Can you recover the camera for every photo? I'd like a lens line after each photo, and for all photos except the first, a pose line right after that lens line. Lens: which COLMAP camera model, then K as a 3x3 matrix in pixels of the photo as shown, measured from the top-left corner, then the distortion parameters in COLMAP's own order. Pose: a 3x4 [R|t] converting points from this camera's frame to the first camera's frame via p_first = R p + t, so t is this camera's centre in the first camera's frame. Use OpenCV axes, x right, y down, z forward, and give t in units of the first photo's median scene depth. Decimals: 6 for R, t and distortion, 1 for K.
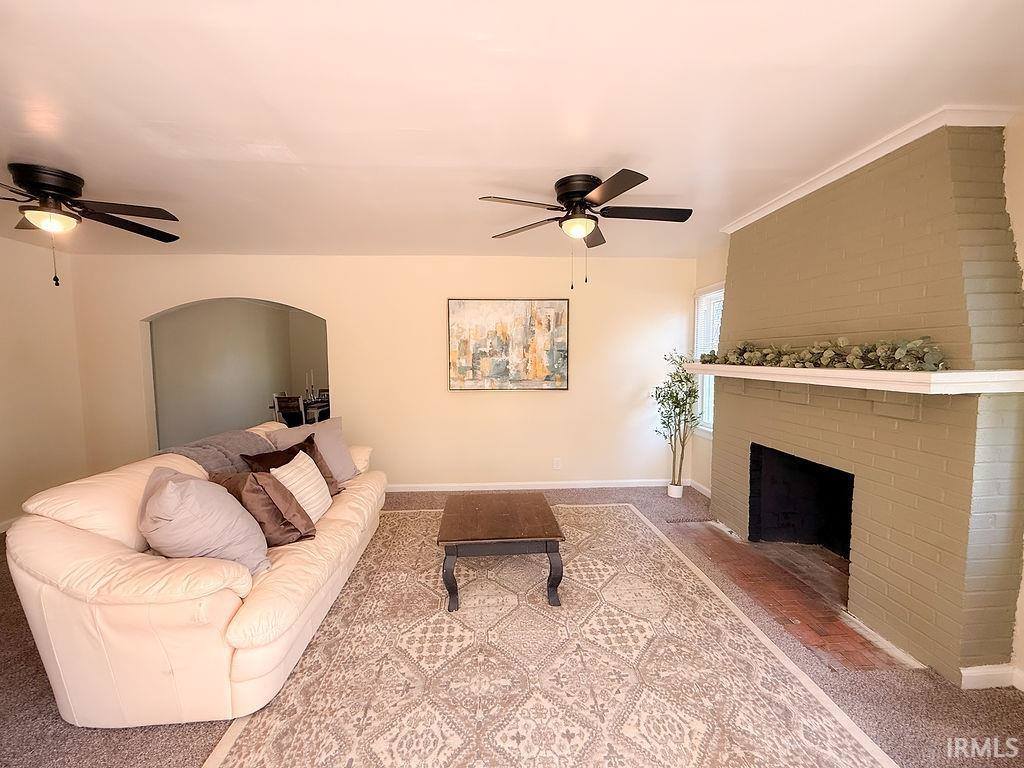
lens RADIAL K [[414.0, 0, 512.0], [0, 414.0, 384.0], [0, 0, 1]] dist [-0.000736, -0.000199]
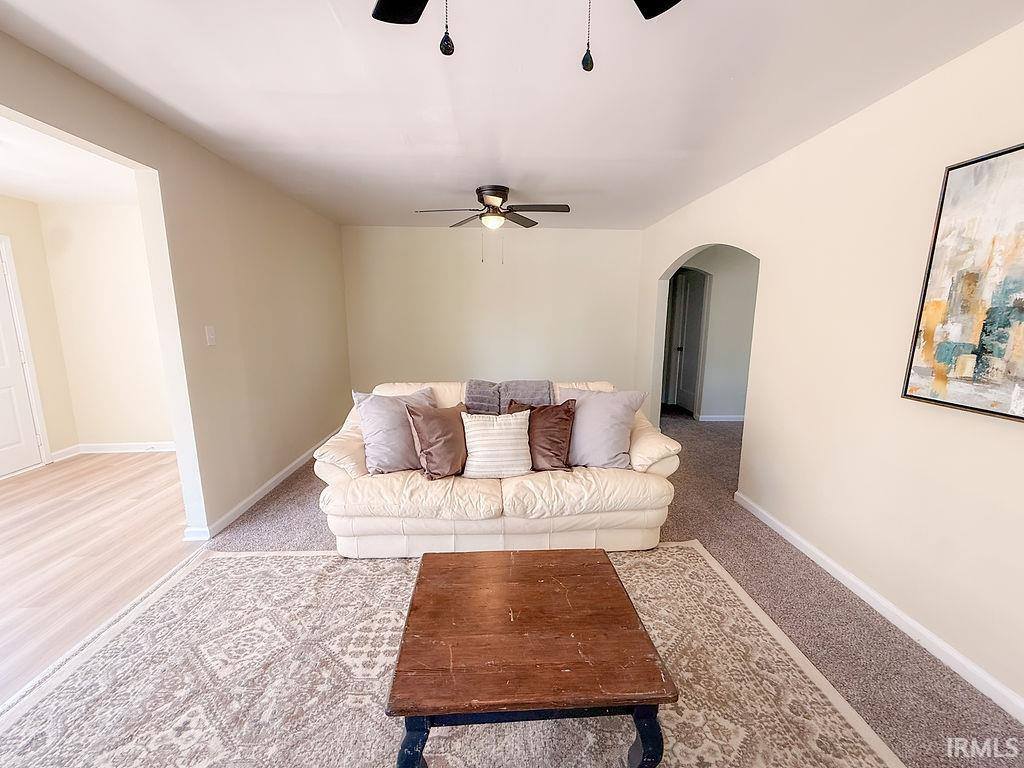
lens RADIAL K [[420.4, 0, 512.0], [0, 420.4, 384.0], [0, 0, 1]] dist [0.000627, 0.000016]
pose [[-0.014170, 0.180698, -0.983437, 0.293279], [-0.069756, 0.980960, 0.181248, -0.049004], [0.997463, 0.071169, -0.001295, 0.619532]]
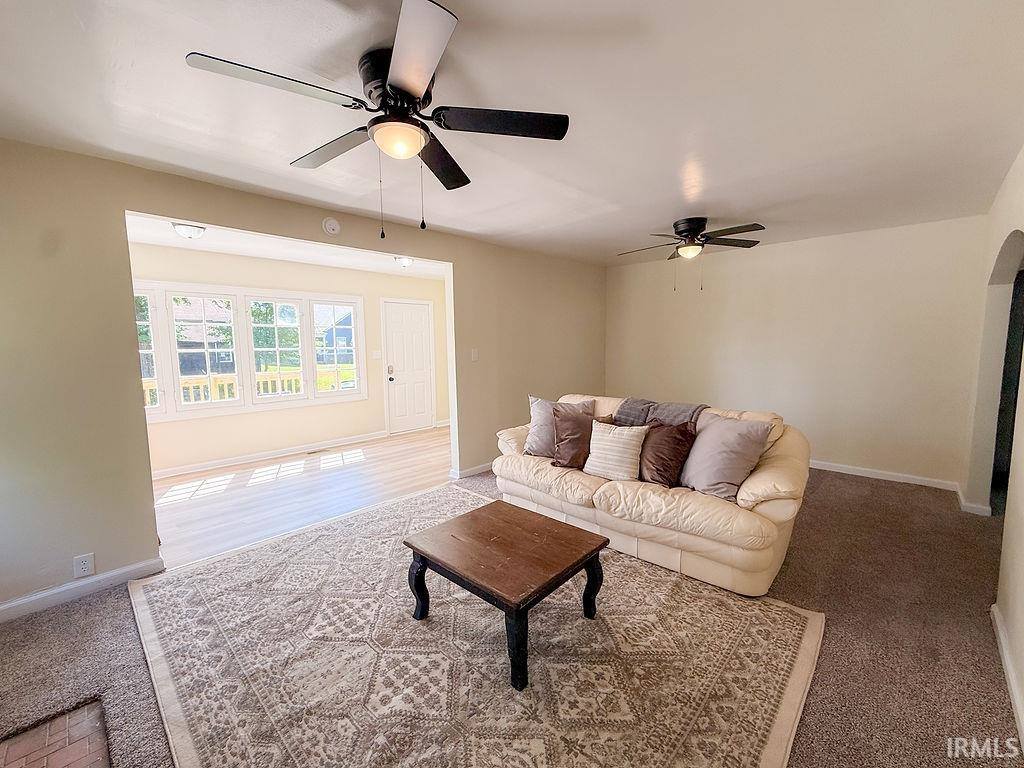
lens RADIAL K [[431.5, 0, 512.0], [0, 431.5, 384.0], [0, 0, 1]] dist [0.009009, -0.000071]
pose [[-0.734268, 0.089088, -0.672989, 0.315291], [-0.024639, 0.987201, 0.157566, -0.072910], [0.678413, 0.132277, -0.722675, 1.007962]]
